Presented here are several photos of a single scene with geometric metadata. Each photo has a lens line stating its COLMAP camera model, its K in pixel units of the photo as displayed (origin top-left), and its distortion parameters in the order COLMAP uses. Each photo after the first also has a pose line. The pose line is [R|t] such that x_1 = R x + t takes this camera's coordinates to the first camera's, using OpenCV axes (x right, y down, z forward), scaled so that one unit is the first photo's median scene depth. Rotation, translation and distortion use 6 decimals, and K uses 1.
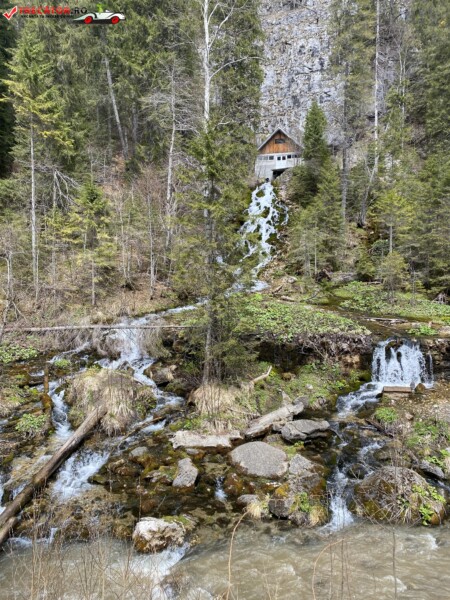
lens RADIAL K [[455.1, 0, 224.2], [0, 455.1, 296.3], [0, 0, 1]] dist [0.049725, -0.058629]
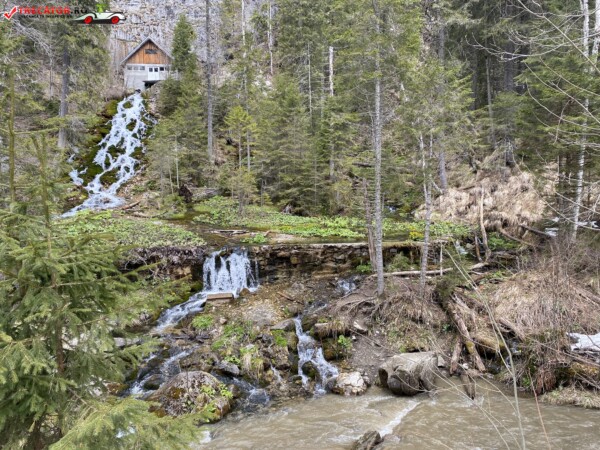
lens RADIAL K [[455.1, 0, 301.9], [0, 455.1, 223.0], [0, 0, 1]] dist [0.049725, -0.058629]
pose [[0.927204, -0.038668, 0.372556, 0.108776], [0.032106, 0.999201, 0.023802, 0.012172], [-0.373179, -0.010108, 0.927704, -0.014312]]
